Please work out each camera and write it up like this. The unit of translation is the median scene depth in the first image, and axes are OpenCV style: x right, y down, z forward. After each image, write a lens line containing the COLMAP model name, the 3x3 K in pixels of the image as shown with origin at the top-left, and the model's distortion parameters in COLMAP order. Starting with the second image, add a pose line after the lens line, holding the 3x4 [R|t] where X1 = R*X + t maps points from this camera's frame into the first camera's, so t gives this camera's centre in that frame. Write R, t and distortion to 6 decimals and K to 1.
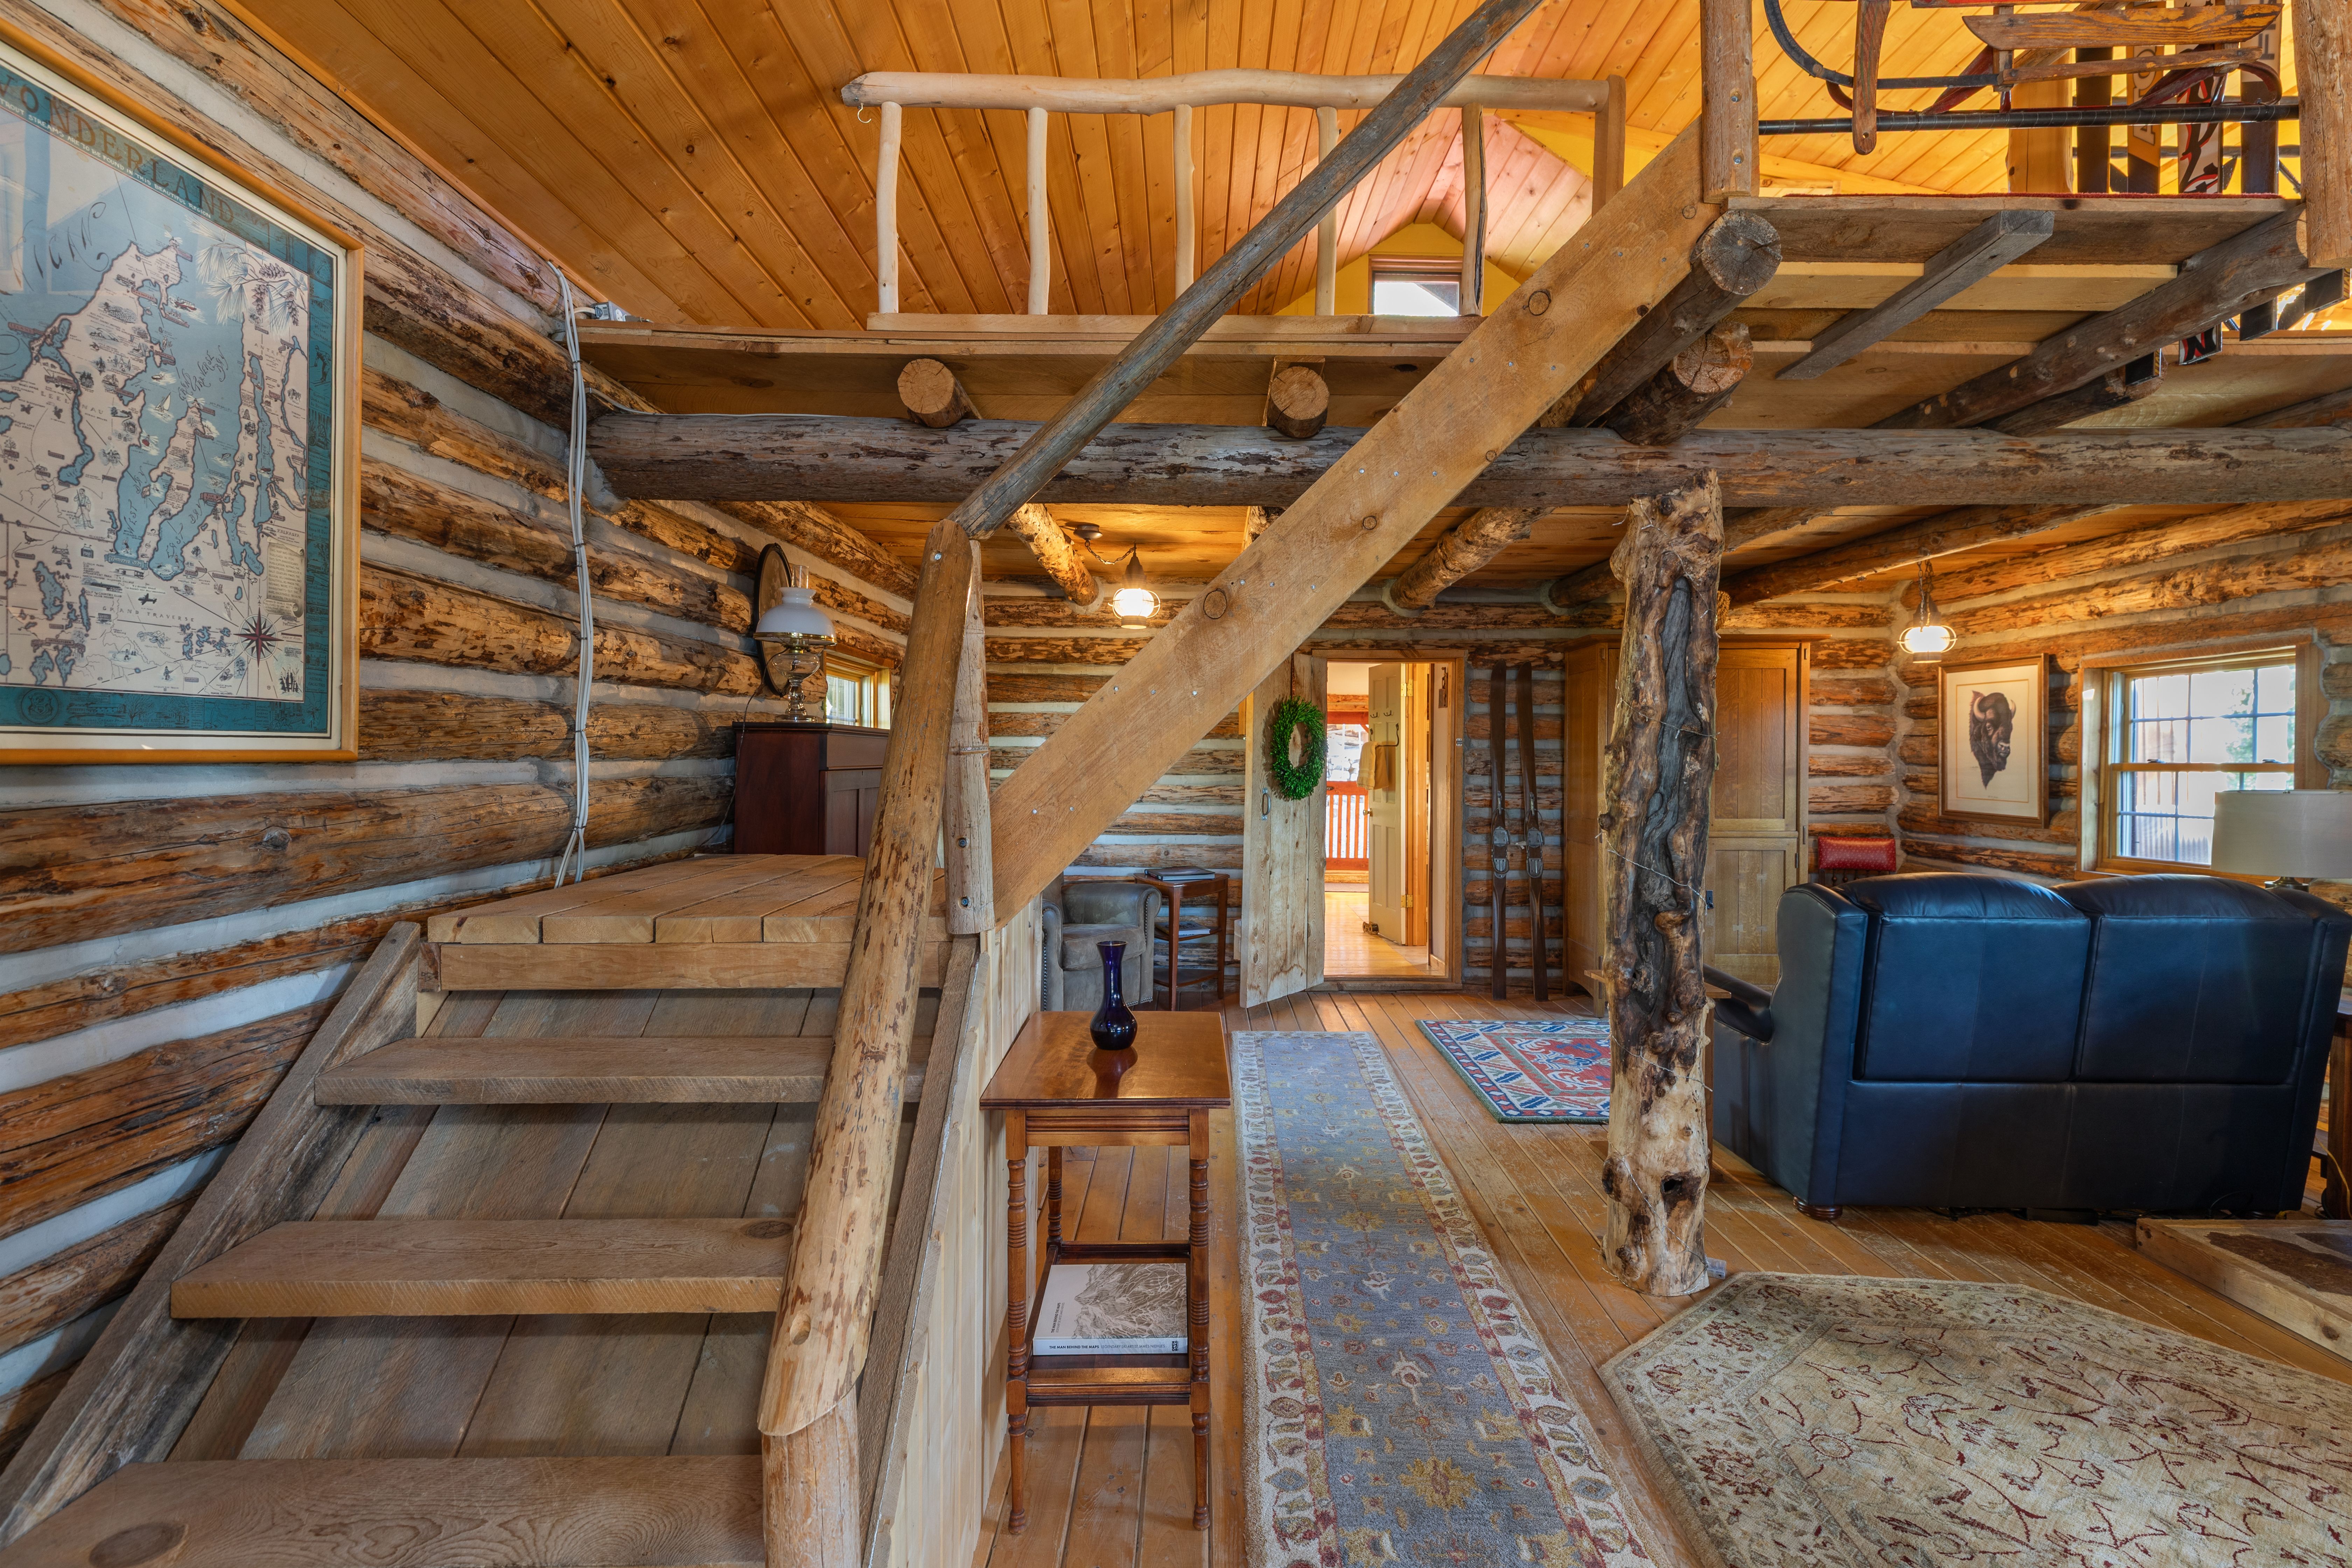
lens RADIAL K [[1110.4, 0, 1155.2], [0, 1110.4, 756.6], [0, 0, 1]] dist [0.001320, 0.000617]
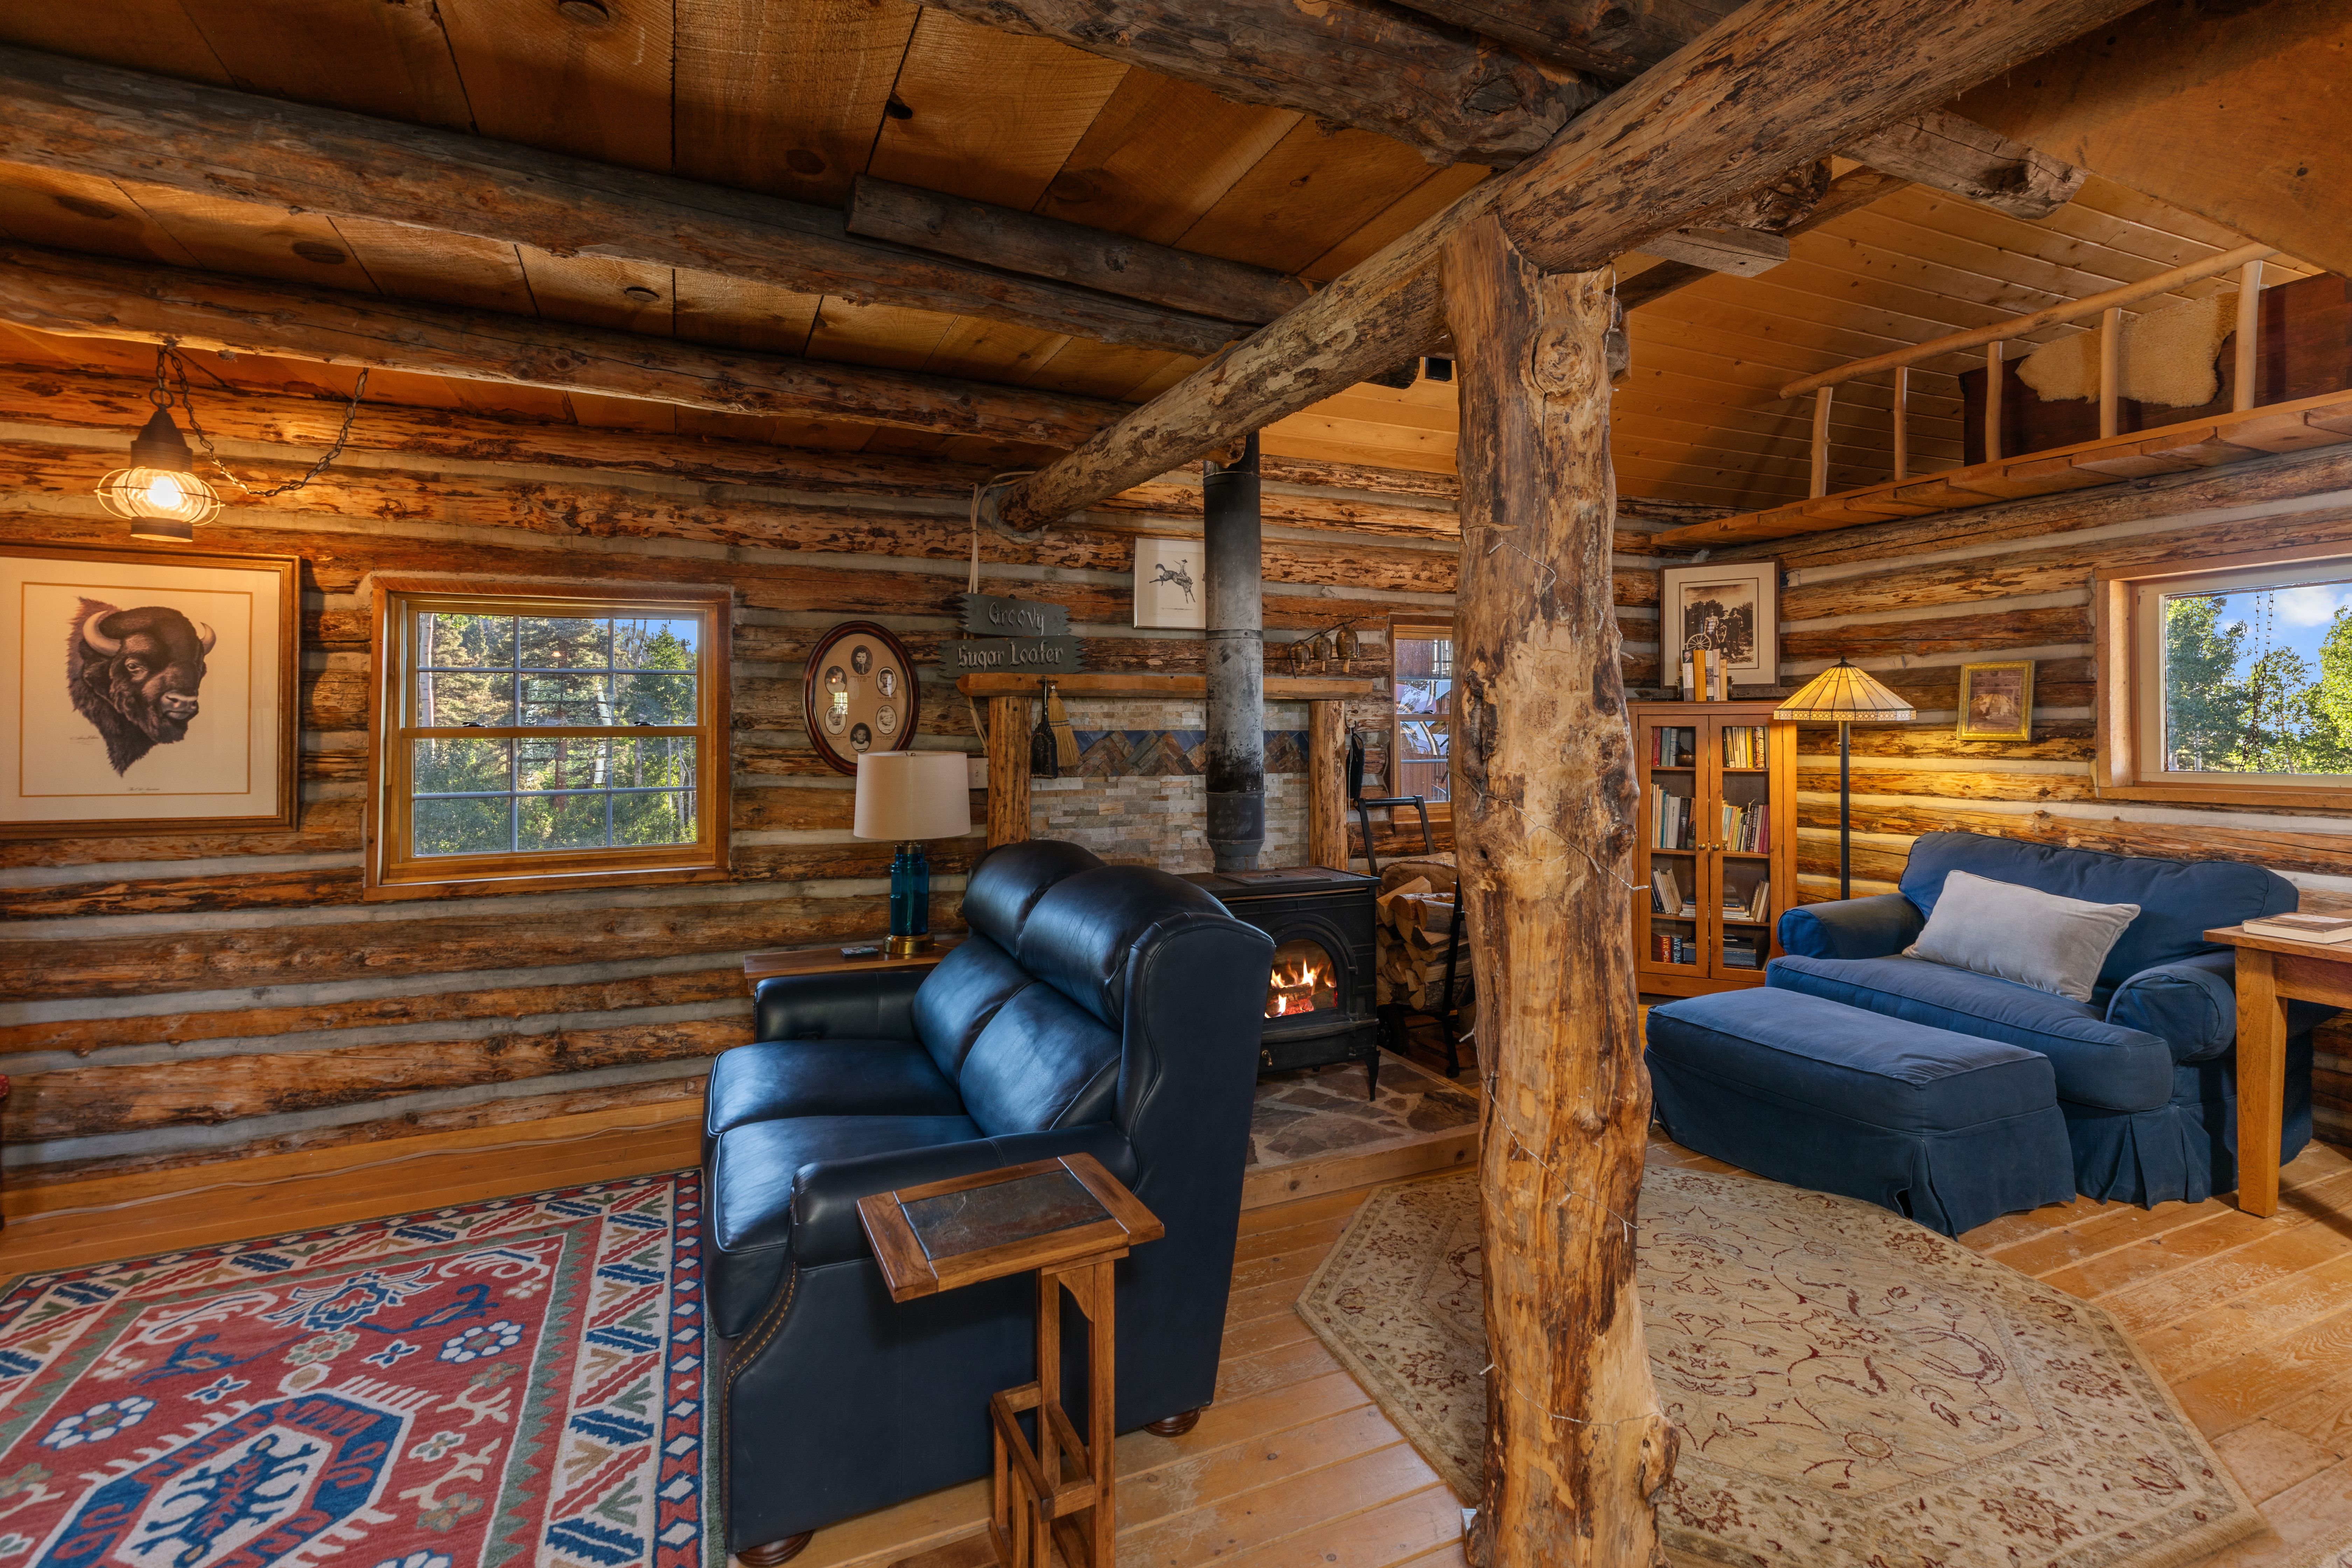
lens RADIAL K [[1090.5, 0, 1214.7], [0, 1090.5, 724.4], [0, 0, 1]] dist [0.027492, -0.000188]
pose [[-0.429541, -0.005124, 0.903033, 0.000247], [-0.000136, 0.999984, 0.005609, -0.000318], [-0.903047, 0.002287, -0.429535, 0.764203]]
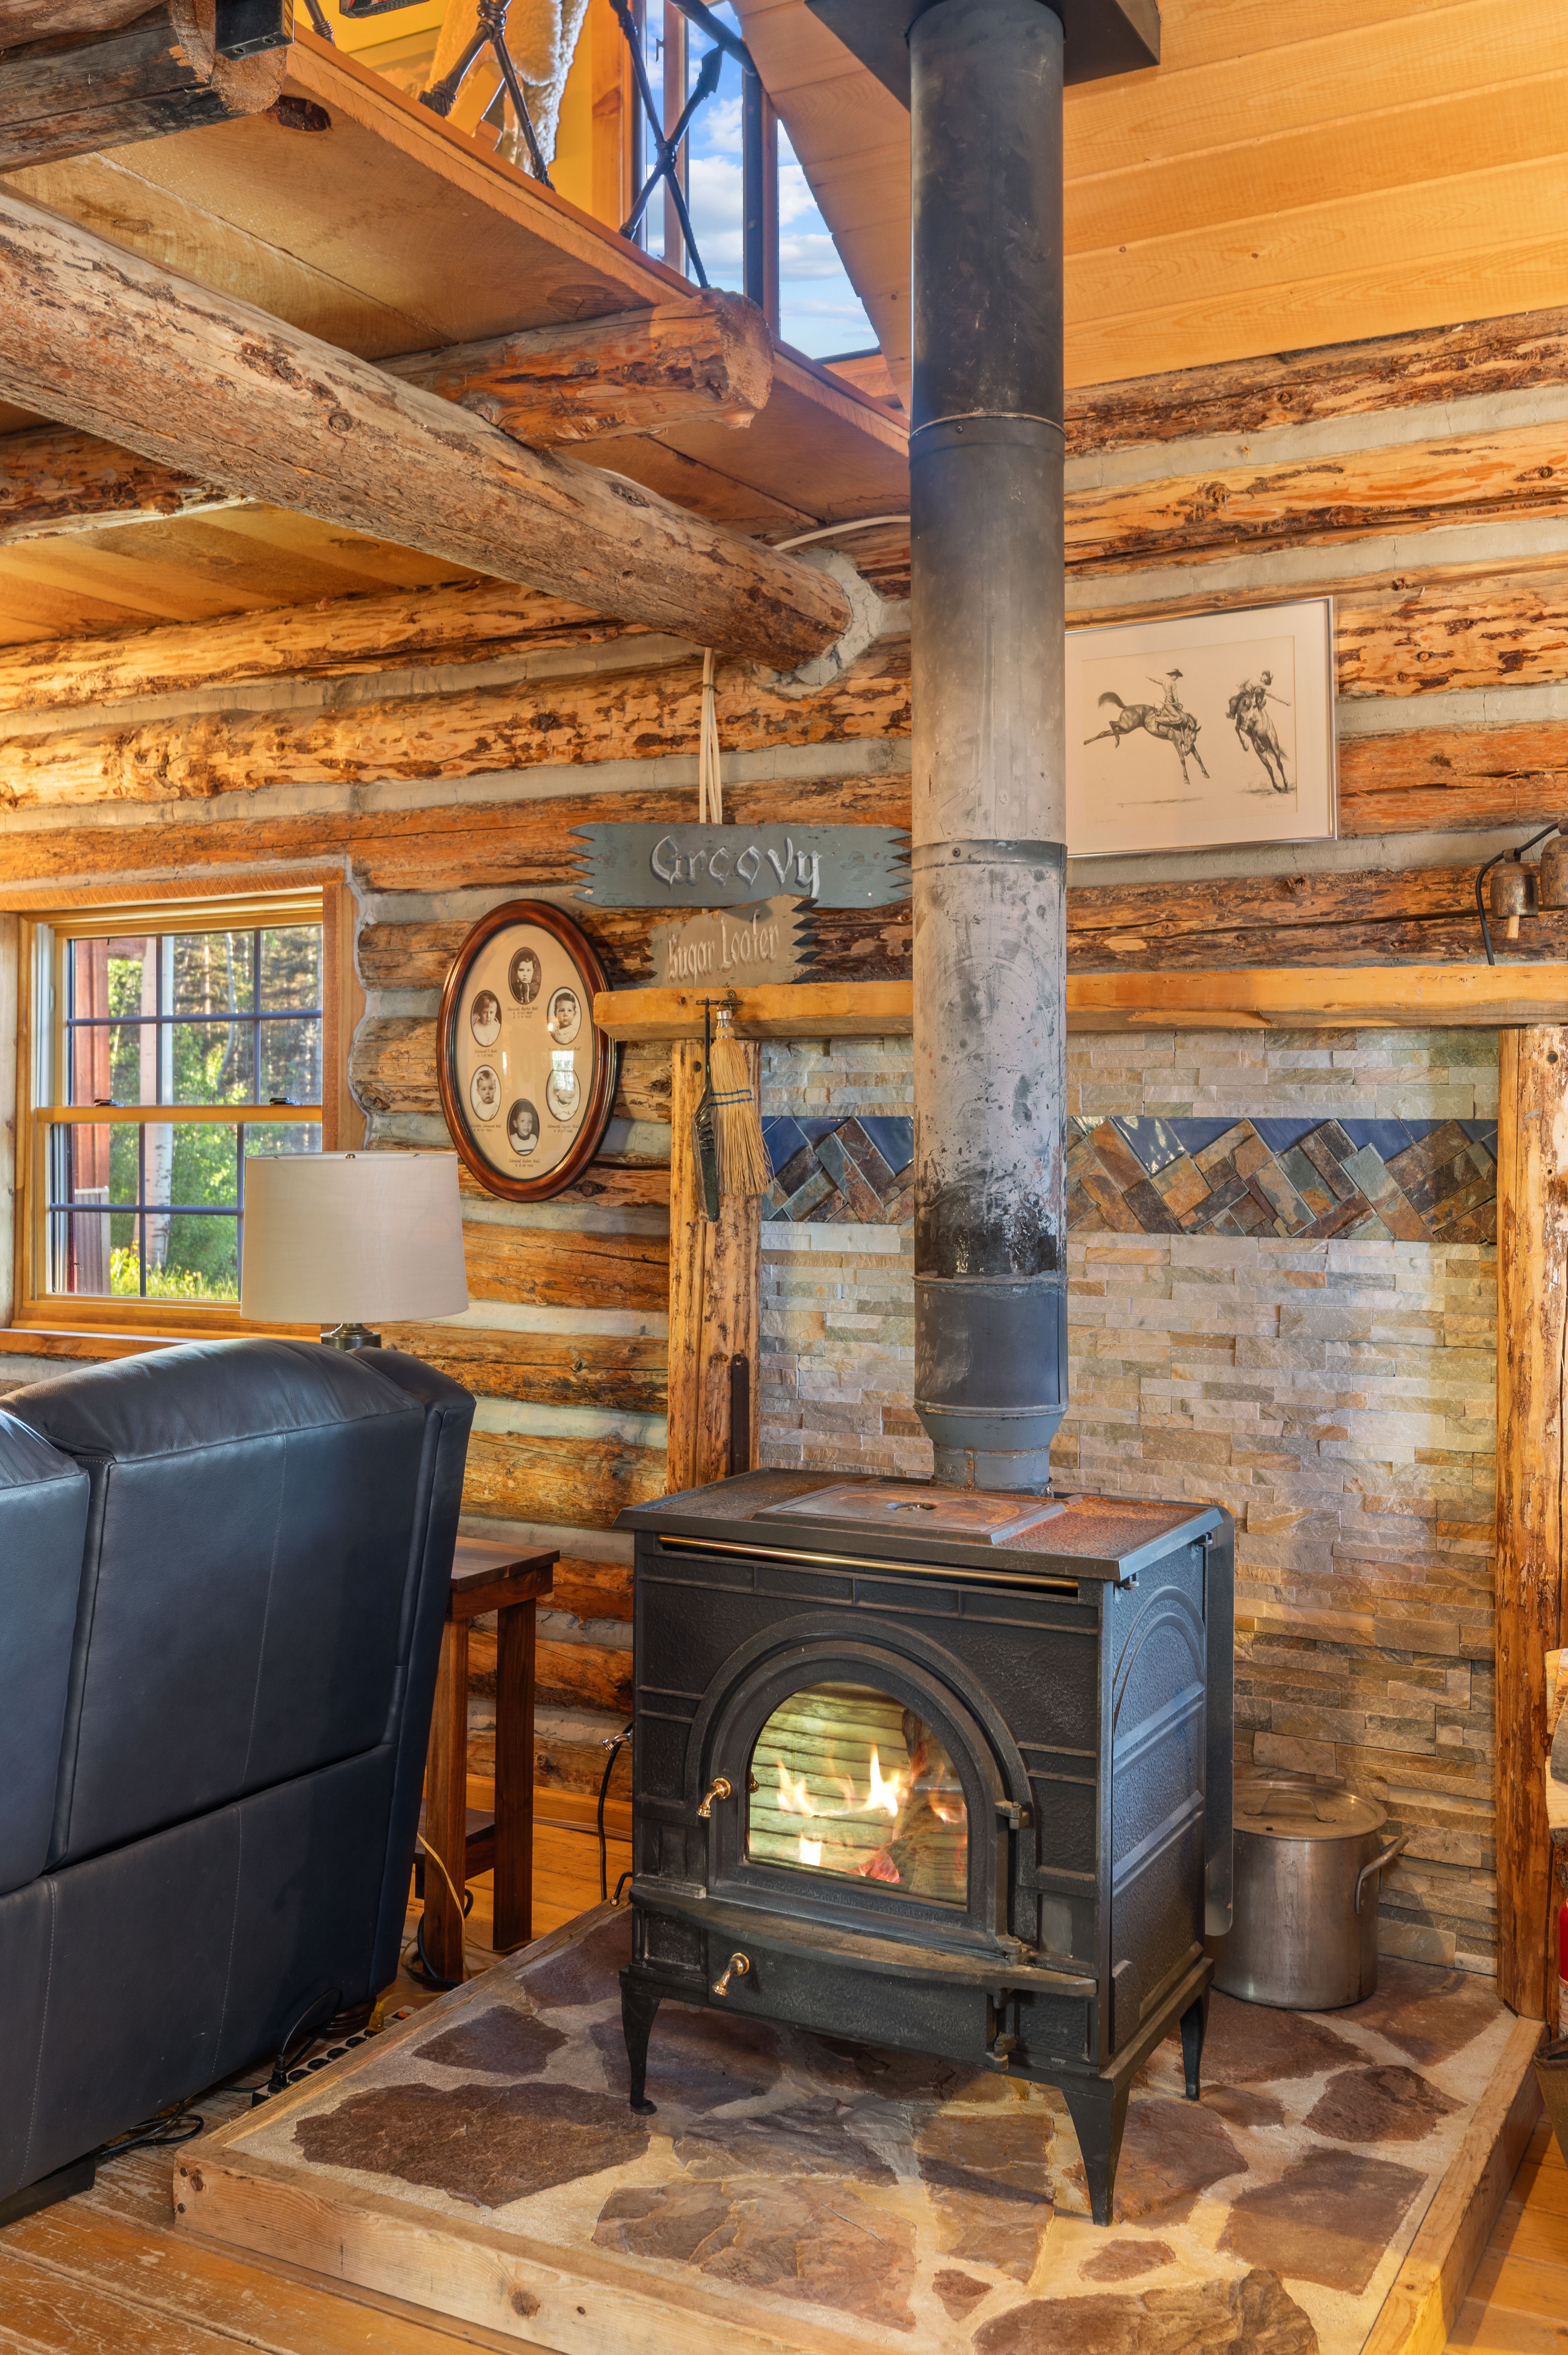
lens RADIAL K [[2152.5, 0, 784.0], [0, 2152.5, 1177.5], [0, 0, 1]] dist [0.015103, 0.002111]
pose [[0.466990, -0.025476, 0.883895, 0.151023], [-0.001207, 0.999566, 0.029447, 0.007932], [-0.884262, -0.014818, 0.466757, 0.233819]]
